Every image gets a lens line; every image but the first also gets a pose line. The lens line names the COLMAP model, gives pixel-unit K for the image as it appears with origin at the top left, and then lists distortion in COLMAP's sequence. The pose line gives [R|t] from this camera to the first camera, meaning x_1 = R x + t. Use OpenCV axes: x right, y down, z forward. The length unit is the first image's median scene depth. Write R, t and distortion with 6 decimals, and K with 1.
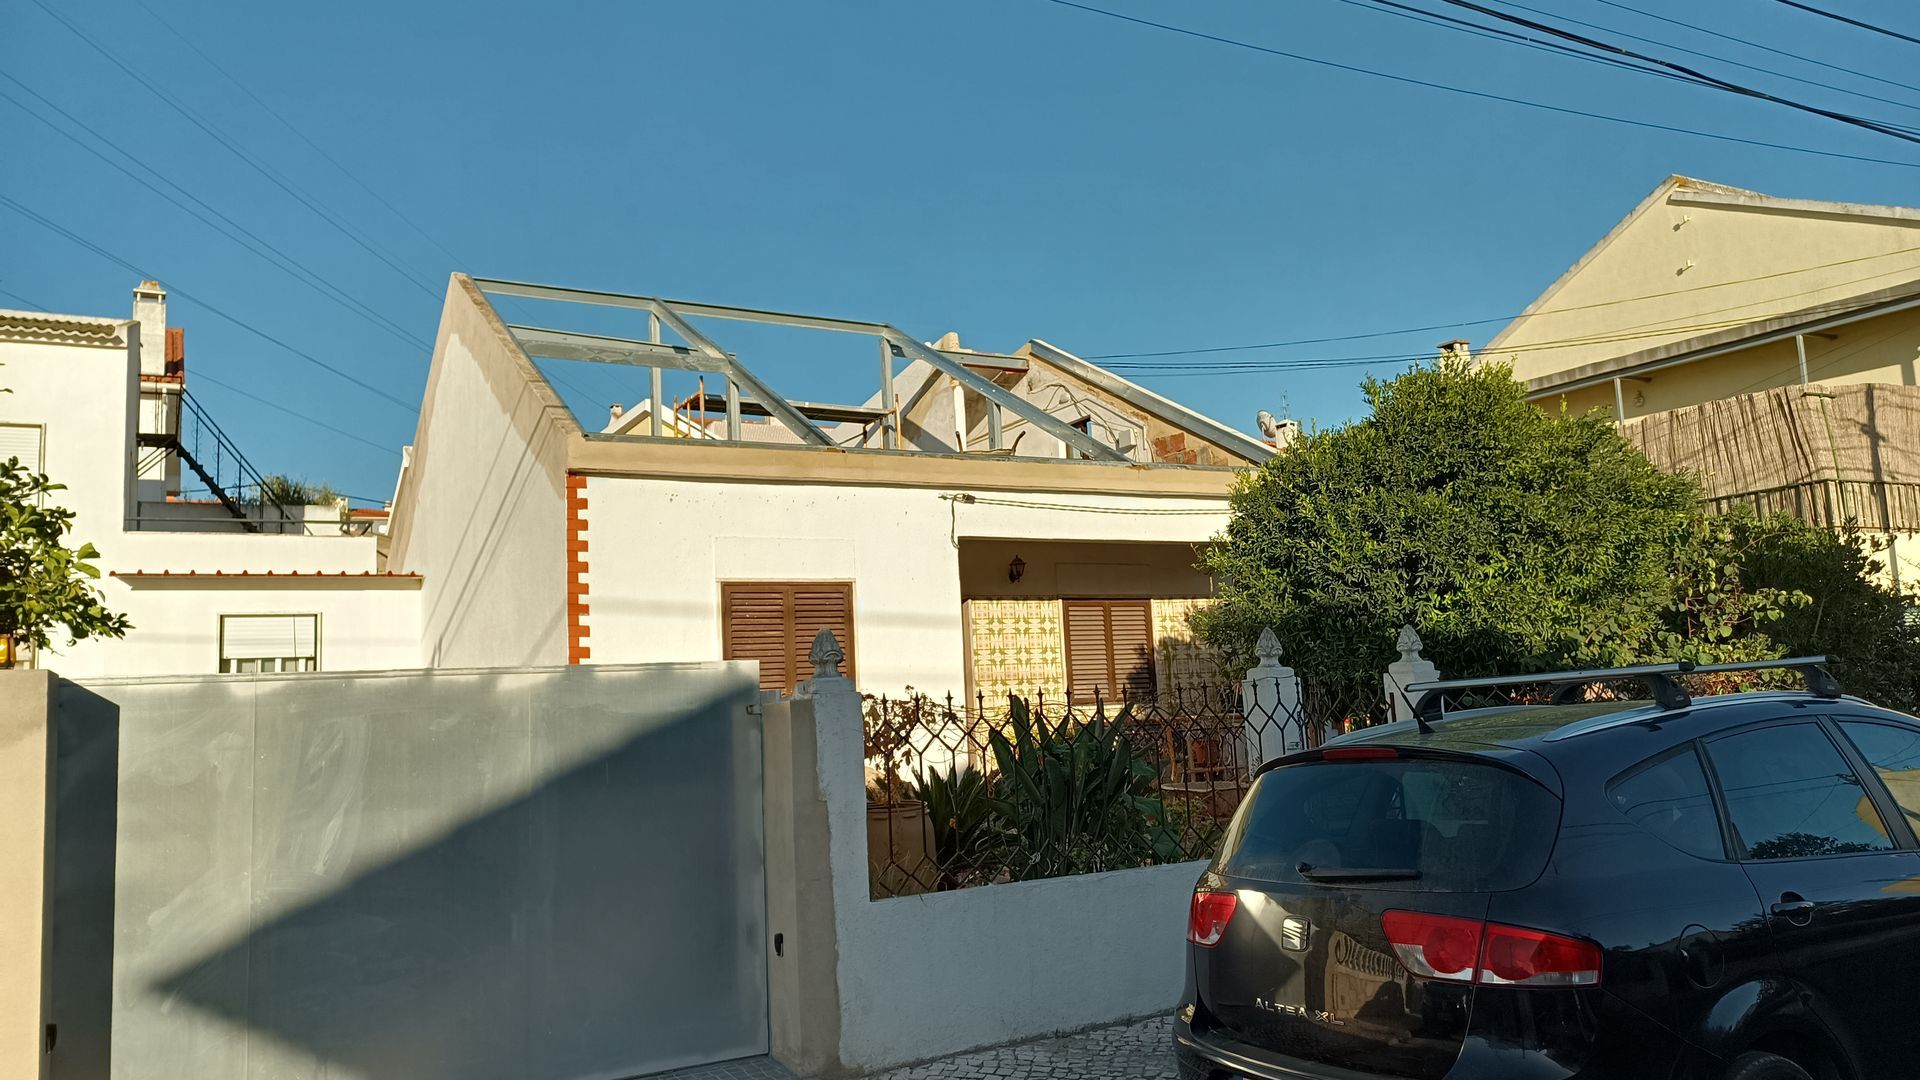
lens RADIAL K [[1396.3, 0, 962.7], [0, 1396.3, 549.4], [0, 0, 1]] dist [0.051537, -0.050993]
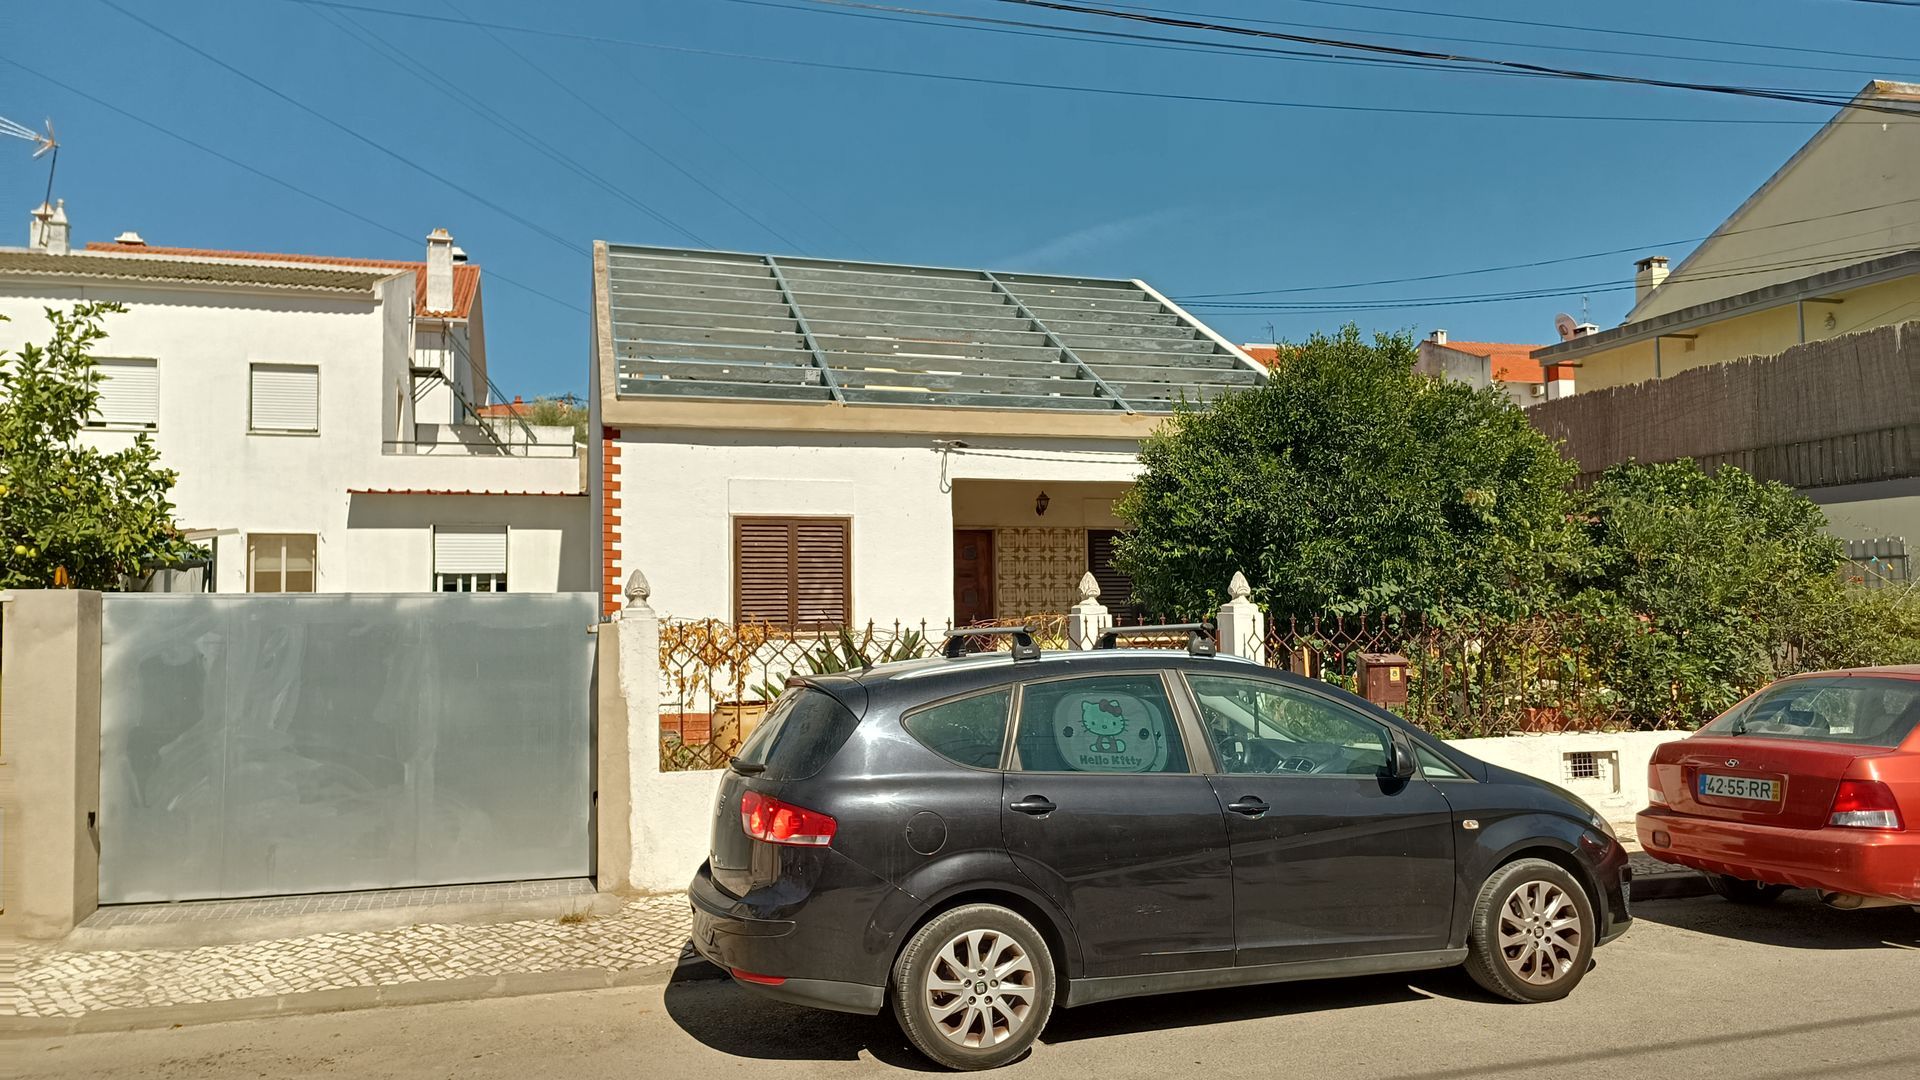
lens RADIAL K [[1396.3, 0, 962.6], [0, 1396.3, 548.9], [0, 0, 1]] dist [0.051537, -0.050993]
pose [[0.975293, 0.026079, -0.219372, 0.347811], [-0.010864, 0.997468, 0.070281, -0.043361], [0.220649, -0.066162, 0.973107, -0.166259]]
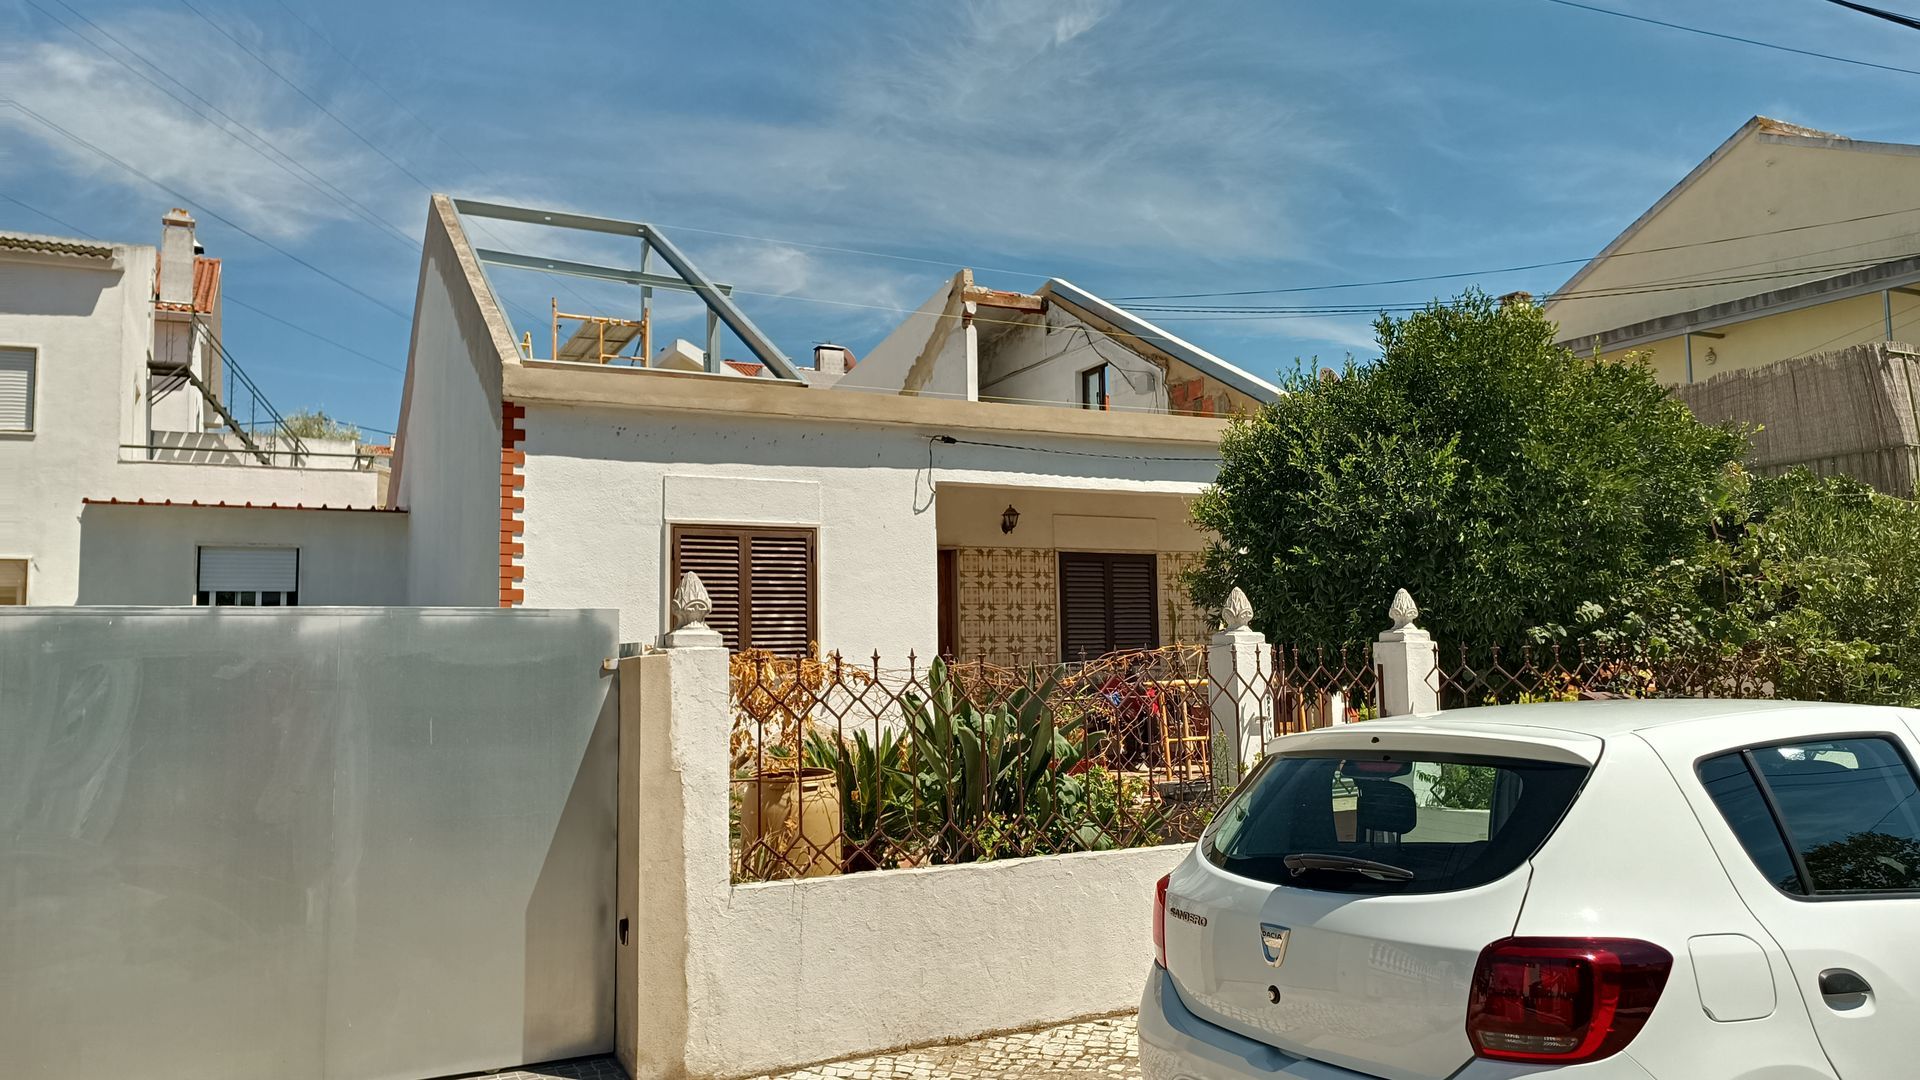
lens RADIAL K [[1396.3, 0, 962.4], [0, 1396.3, 555.6], [0, 0, 1]] dist [0.051537, -0.050993]
pose [[0.998687, 0.026256, -0.043990, 0.075880], [-0.024590, 0.998976, 0.037986, 0.005257], [0.044943, -0.036854, 0.998310, 0.094718]]
